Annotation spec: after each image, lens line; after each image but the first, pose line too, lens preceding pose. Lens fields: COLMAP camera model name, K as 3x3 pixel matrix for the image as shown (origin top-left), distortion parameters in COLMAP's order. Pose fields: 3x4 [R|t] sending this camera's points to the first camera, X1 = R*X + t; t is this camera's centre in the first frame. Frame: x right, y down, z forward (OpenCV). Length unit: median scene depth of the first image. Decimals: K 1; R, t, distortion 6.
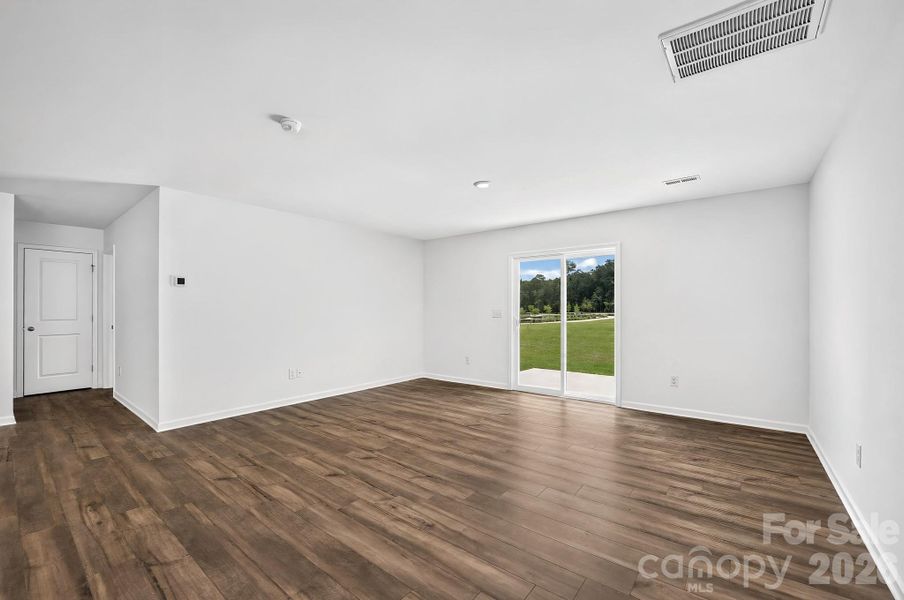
lens RADIAL K [[370.5, 0, 450.3], [0, 370.5, 307.7], [0, 0, 1]] dist [-0.017472, -0.000352]
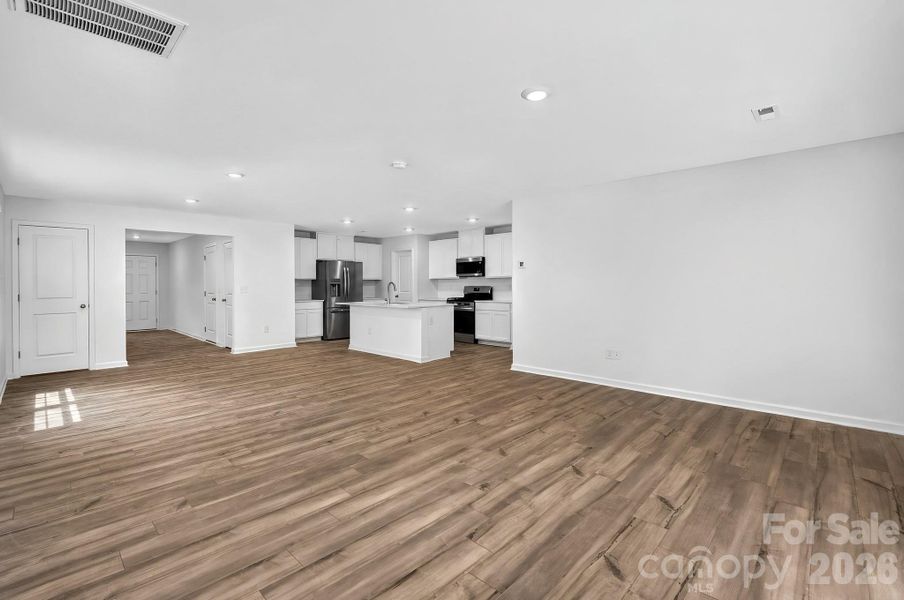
lens RADIAL K [[394.7, 0, 451.5], [0, 394.7, 294.6], [0, 0, 1]] dist [-0.020471, -0.000139]
pose [[-0.091147, 0.015111, -0.995723, 0.874778], [0.009532, 0.999852, 0.014301, 0.015072], [0.995792, -0.008188, -0.091277, 1.016924]]
